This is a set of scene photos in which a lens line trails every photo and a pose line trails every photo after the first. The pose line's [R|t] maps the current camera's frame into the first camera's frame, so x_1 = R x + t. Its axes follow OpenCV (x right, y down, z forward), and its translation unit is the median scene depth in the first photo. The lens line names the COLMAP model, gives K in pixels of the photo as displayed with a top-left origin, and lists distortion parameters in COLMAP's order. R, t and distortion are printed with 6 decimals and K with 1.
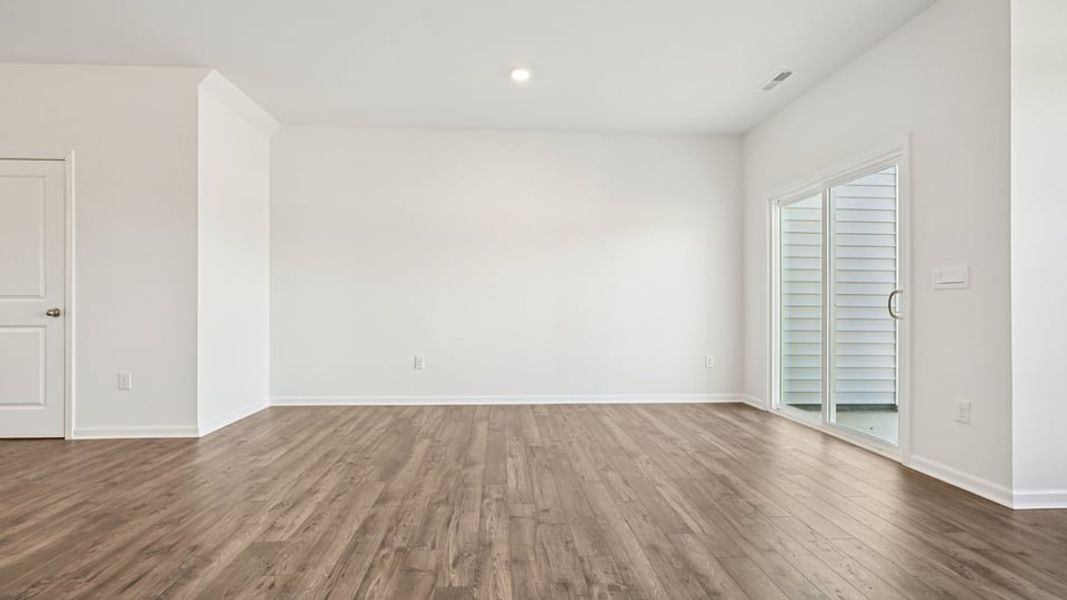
lens RADIAL K [[476.6, 0, 533.5], [0, 476.6, 300.0], [0, 0, 1]] dist [0.003442, 0.000412]
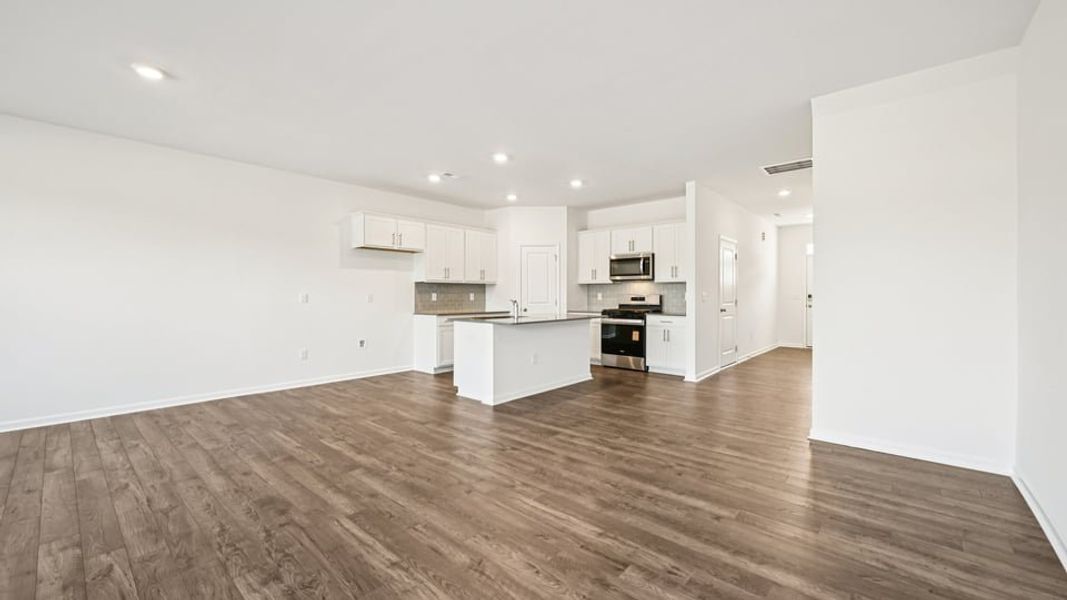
lens RADIAL K [[420.7, 0, 535.5], [0, 420.7, 306.5], [0, 0, 1]] dist [-0.000200, 0.000281]
pose [[-0.707143, 0.014637, -0.706919, 0.597467], [0.004859, 0.999863, 0.015842, -0.053875], [0.707054, 0.007767, -0.707117, 1.681685]]
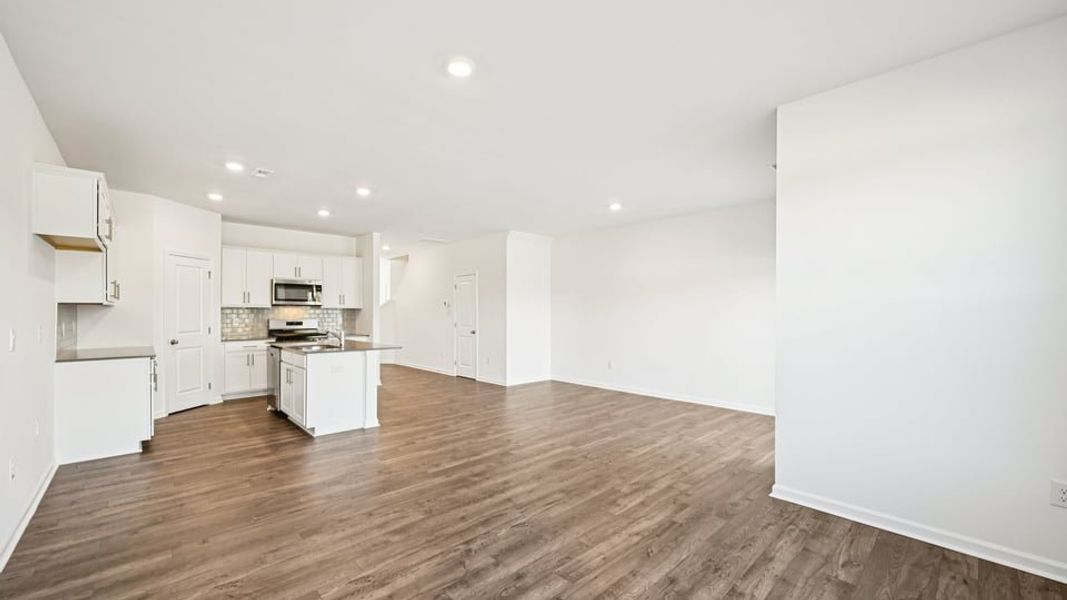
lens RADIAL K [[420.7, 0, 535.5], [0, 420.7, 306.5], [0, 0, 1]] dist [-0.000200, 0.000281]
pose [[0.639028, -0.015983, -0.769017, 1.384031], [0.012624, 0.999867, -0.010291, -0.119247], [0.769080, -0.003131, 0.639145, -0.320724]]
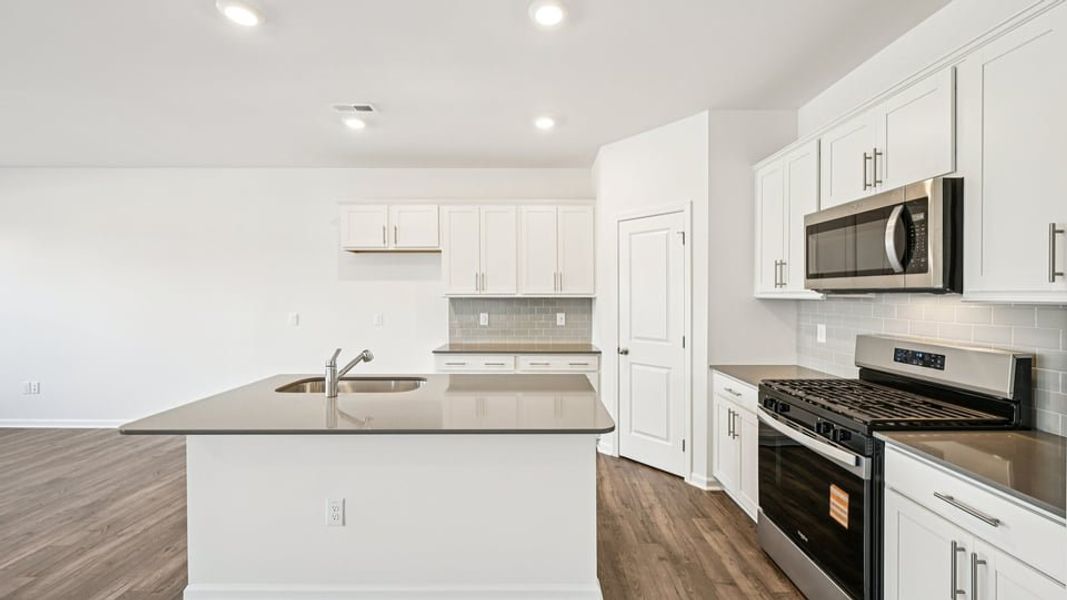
lens RADIAL K [[420.7, 0, 538.7], [0, 420.7, 301.1], [0, 0, 1]] dist [0.000724, 0.000518]
pose [[-0.997686, -0.006858, 0.067648, -1.164317], [-0.006575, 0.999969, 0.004391, -0.156277], [-0.067676, 0.003936, -0.997700, 1.021815]]
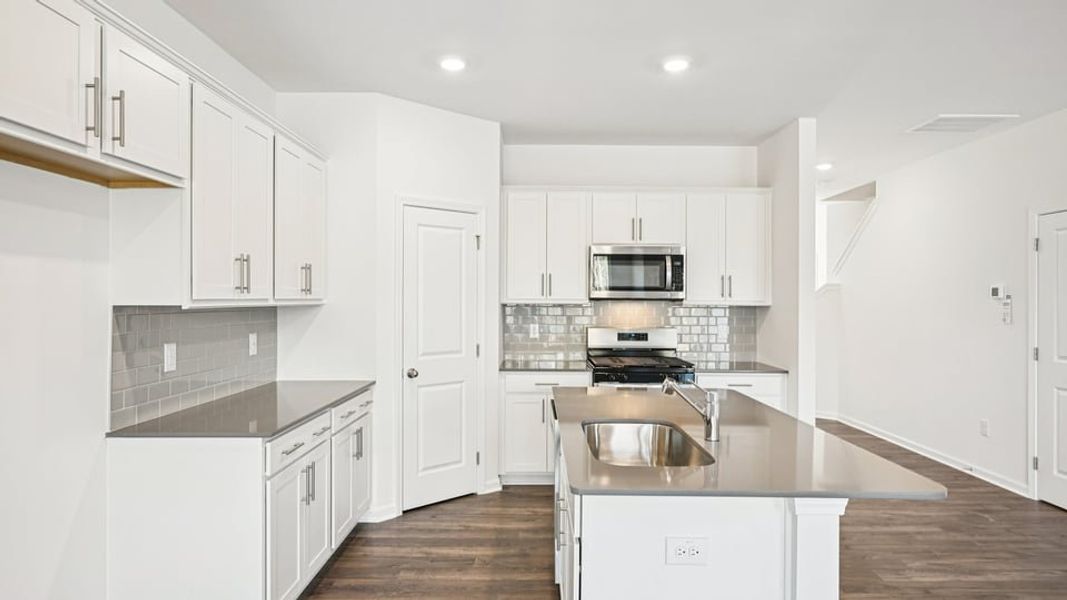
lens RADIAL K [[605.9, 0, 533.5], [0, 605.9, 300.0], [0, 0, 1]] dist [-0.003258, -0.000306]
pose [[-0.067170, -0.004548, -0.997731, 0.171571], [0.005729, 0.999971, -0.004944, -0.165868], [0.997725, -0.006048, -0.067142, 0.046144]]
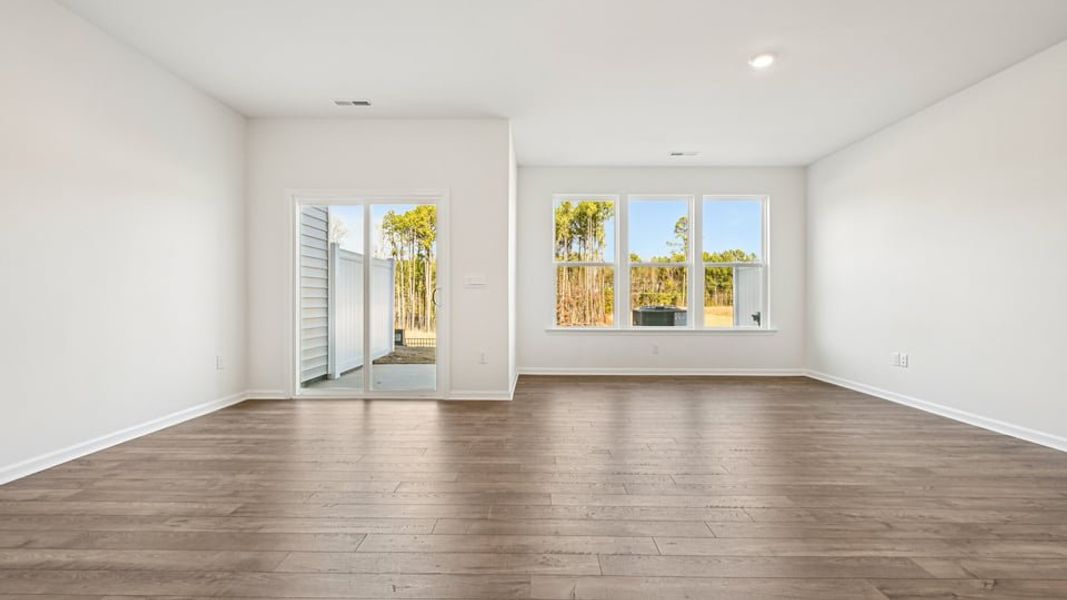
lens RADIAL K [[441.1, 0, 530.5], [0, 441.1, 299.2], [0, 0, 1]] dist [0.000550, 0.000105]
pose [[0.081533, -0.004283, 0.996661, -0.750619], [-0.015819, 0.999859, 0.005591, 0.001871], [-0.996545, -0.016222, 0.081454, 0.700898]]
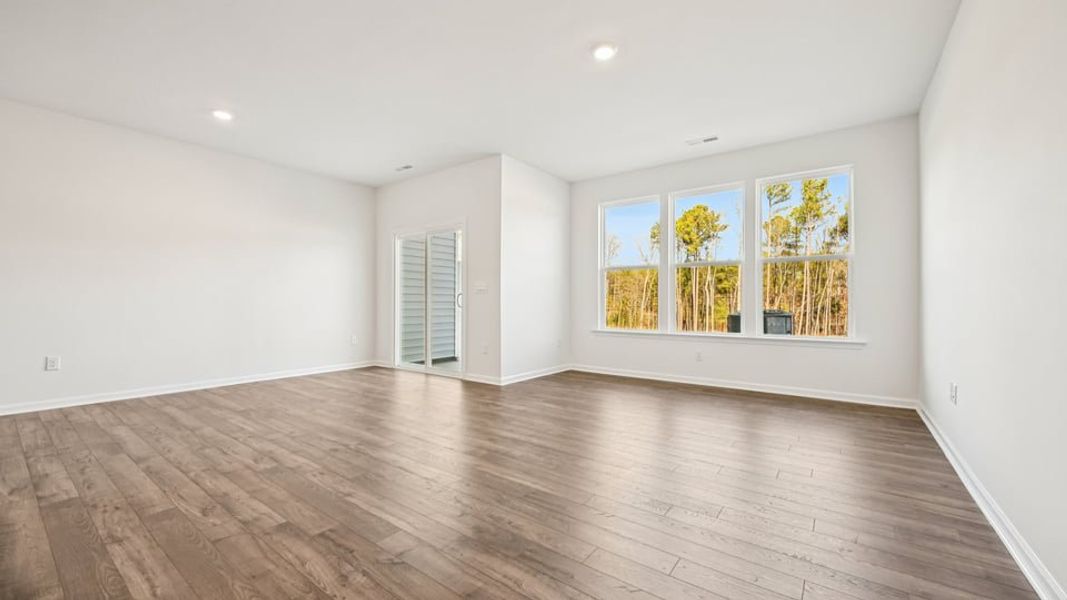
lens RADIAL K [[412.2, 0, 530.3], [0, 412.2, 300.9], [0, 0, 1]] dist [0.000197, 0.000365]
pose [[0.655173, 0.000178, 0.755479, -0.429886], [-0.008416, 0.999940, 0.007063, -0.007939], [-0.755432, -0.010986, 0.655135, -0.425175]]
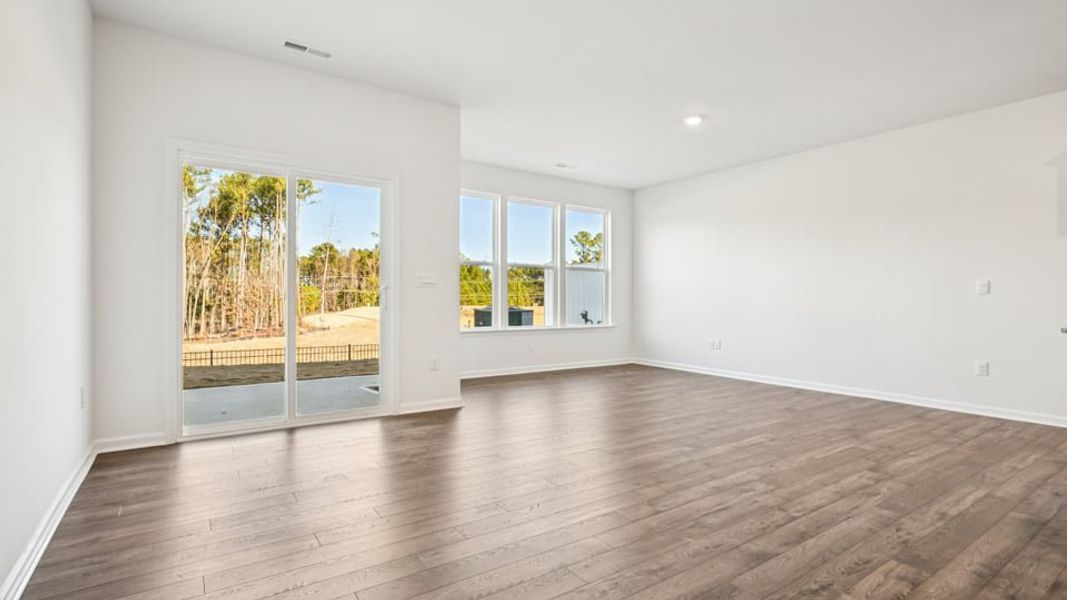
lens RADIAL K [[509.2, 0, 526.9], [0, 509.2, 298.9], [0, 0, 1]] dist [-0.002511, -0.000275]
pose [[-0.507146, -0.007455, 0.861828, -0.774881], [-0.021222, 0.999767, -0.003841, 0.010927], [-0.861599, -0.020238, -0.507186, 1.634310]]
